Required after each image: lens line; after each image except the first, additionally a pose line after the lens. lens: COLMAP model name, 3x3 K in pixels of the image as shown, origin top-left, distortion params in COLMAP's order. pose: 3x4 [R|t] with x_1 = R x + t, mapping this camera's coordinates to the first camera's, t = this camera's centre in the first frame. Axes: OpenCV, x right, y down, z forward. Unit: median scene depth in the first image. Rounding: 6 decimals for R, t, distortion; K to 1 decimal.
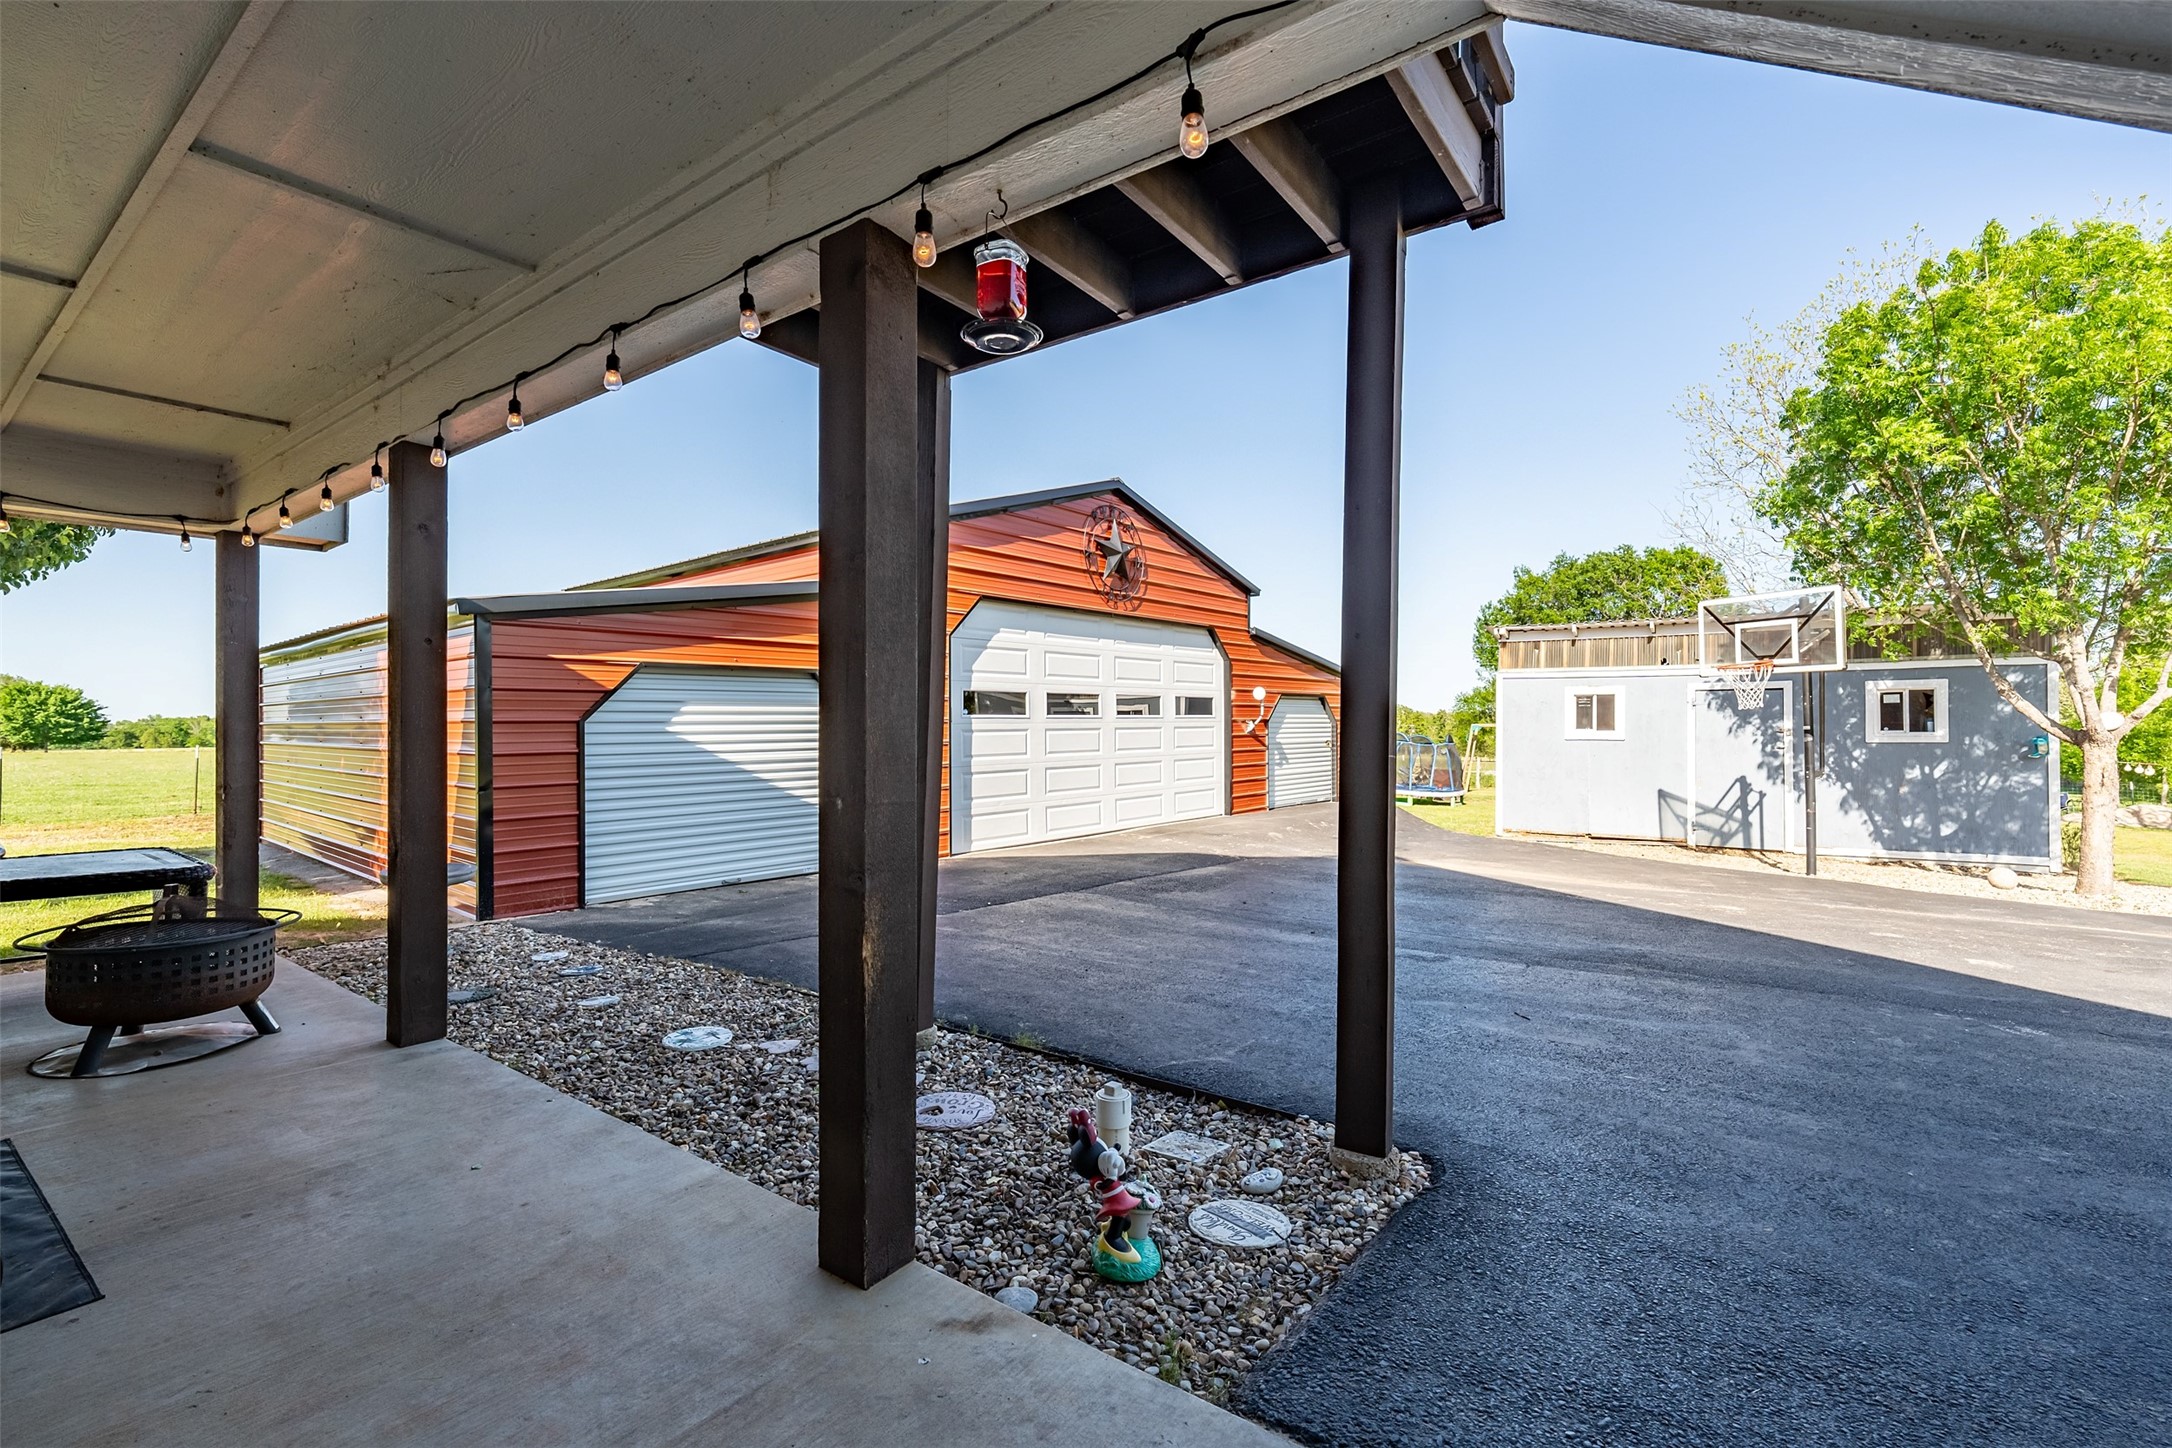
lens RADIAL K [[951.6, 0, 1086.0], [0, 951.6, 724.0], [0, 0, 1]] dist [0.000224, 0.000193]
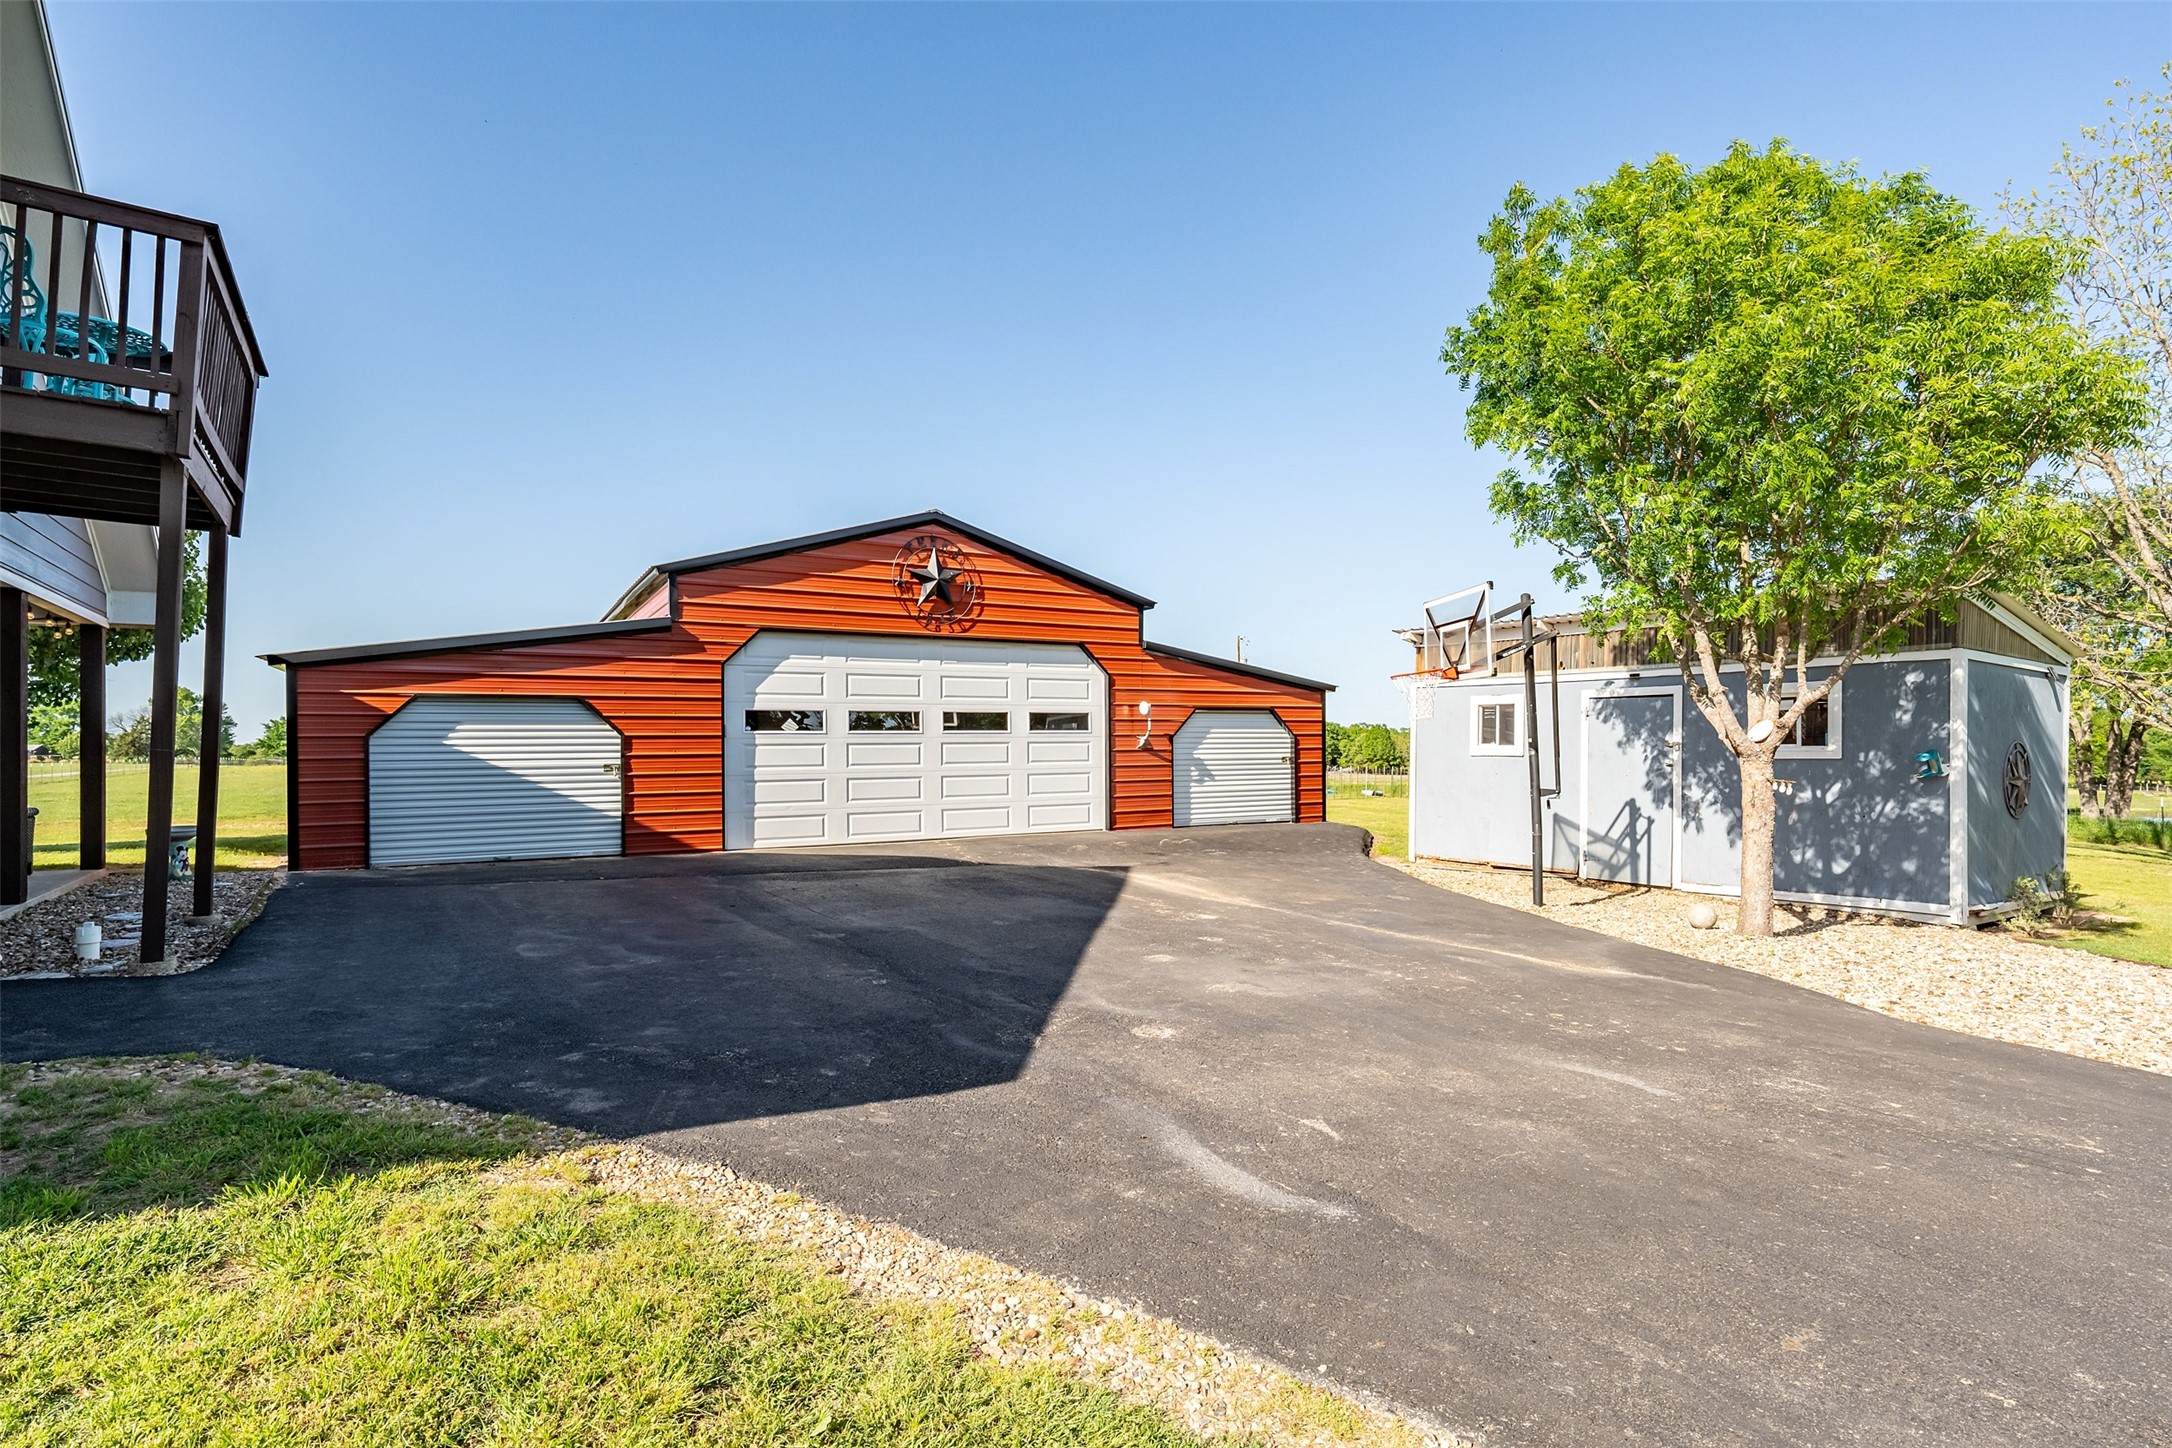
lens RADIAL K [[1078.7, 0, 1085.8], [0, 1078.7, 734.3], [0, 0, 1]] dist [0.000797, -0.000060]
pose [[0.936891, -0.003888, -0.349600, 0.612322], [0.001409, 0.999972, -0.007345, 0.003855], [0.349619, 0.006388, 0.936870, -0.078406]]
